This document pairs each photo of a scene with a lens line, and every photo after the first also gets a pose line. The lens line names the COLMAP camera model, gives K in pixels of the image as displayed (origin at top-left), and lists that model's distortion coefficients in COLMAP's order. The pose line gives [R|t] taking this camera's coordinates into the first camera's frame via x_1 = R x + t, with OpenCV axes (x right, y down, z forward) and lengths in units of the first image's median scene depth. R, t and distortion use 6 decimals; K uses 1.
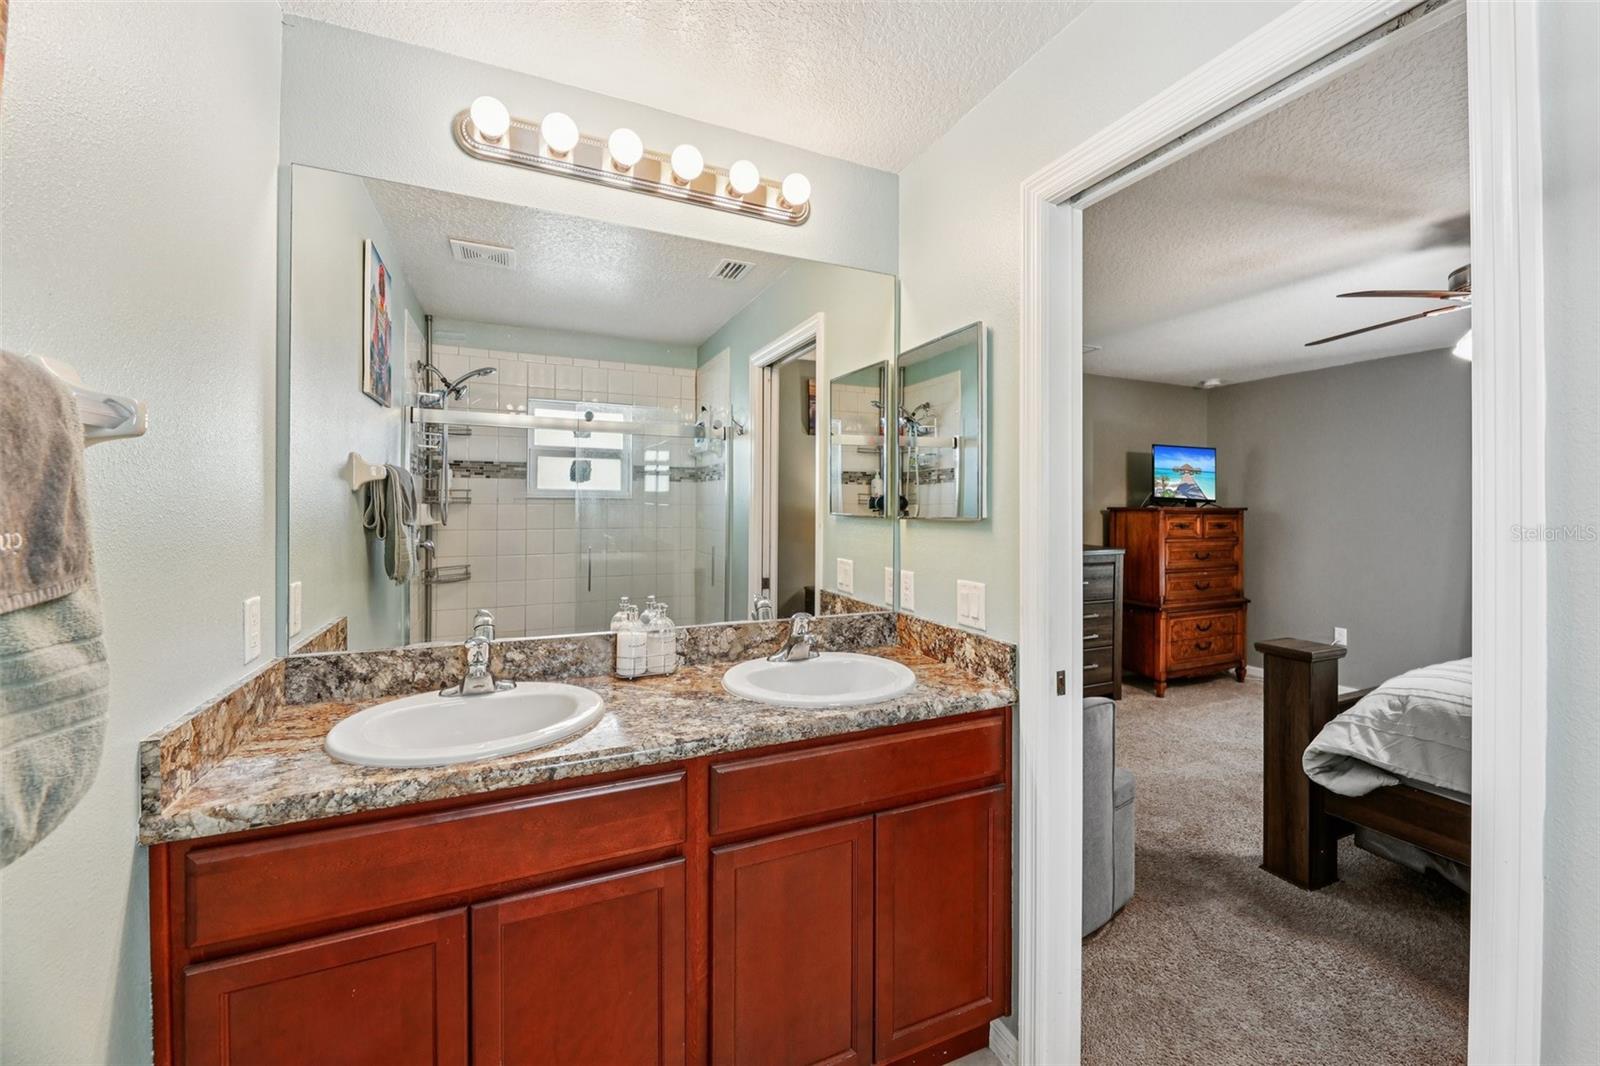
lens RADIAL K [[641.5, 0, 852.4], [0, 641.5, 509.4], [0, 0, 1]] dist [0.001566, -0.000422]
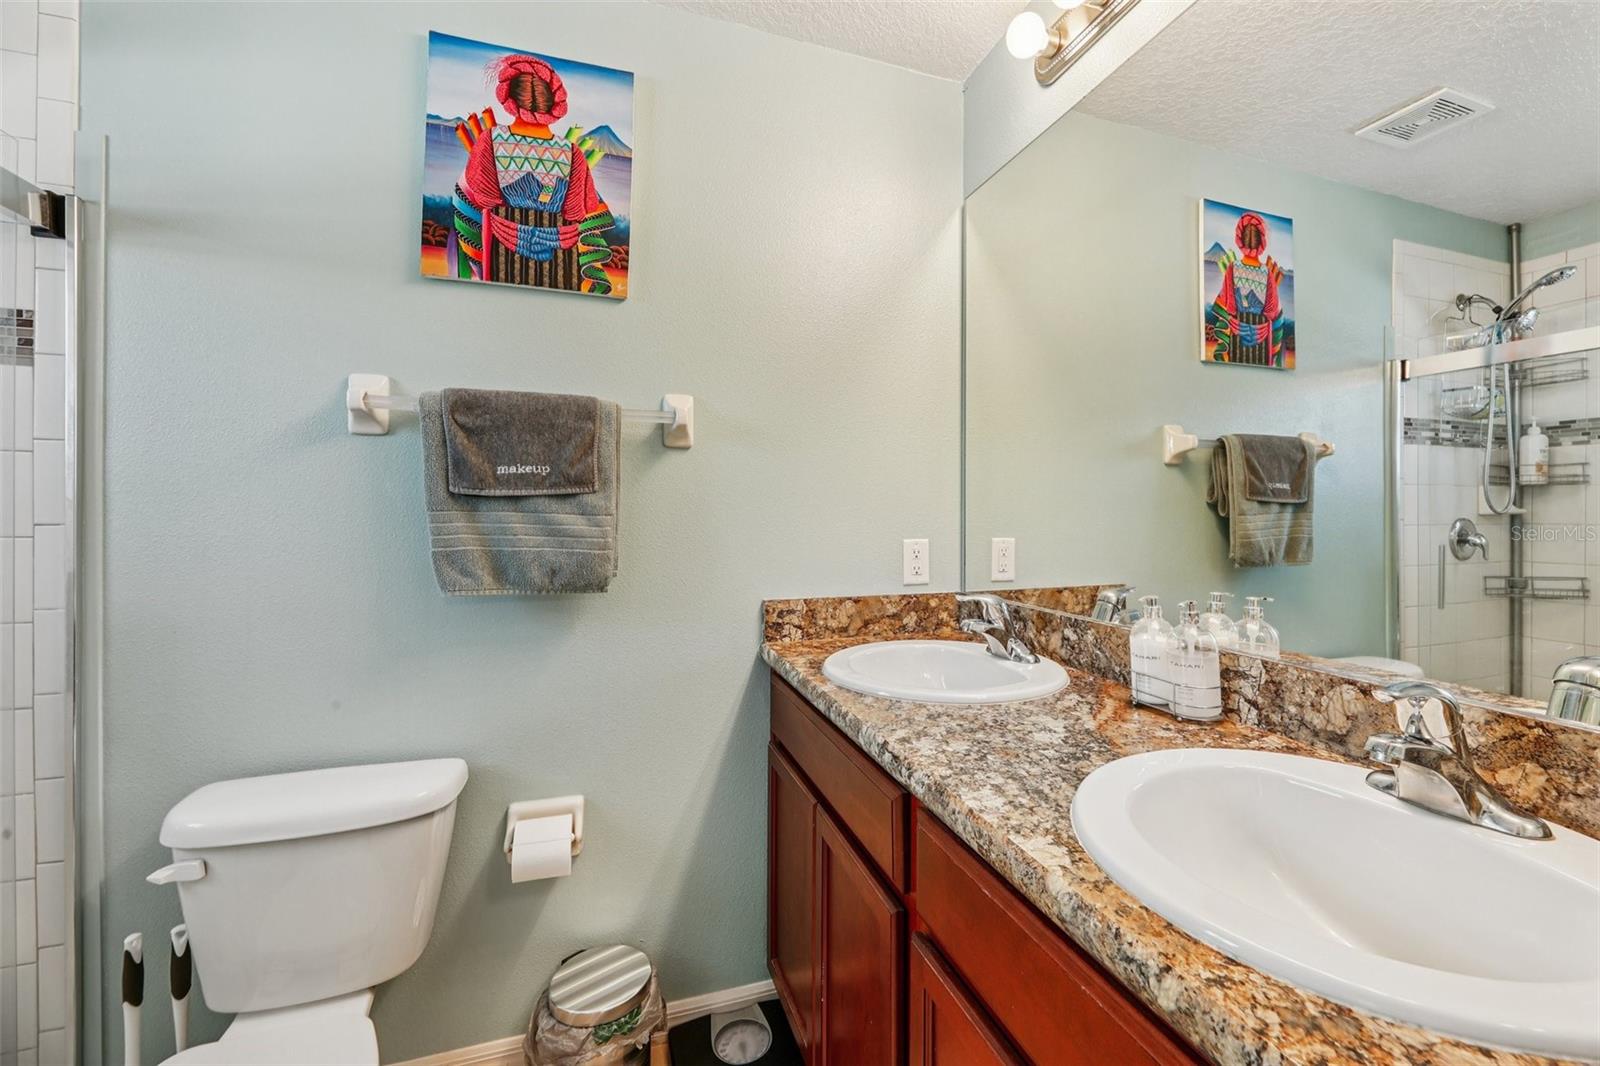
lens RADIAL K [[641.5, 0, 825.8], [0, 641.5, 518.3], [0, 0, 1]] dist [0.001566, -0.000422]
pose [[-0.121796, -0.000503, -0.992555, 0.406299], [-0.003744, 0.999993, -0.000048, 0.081141], [0.992548, 0.003711, -0.121797, 0.858070]]
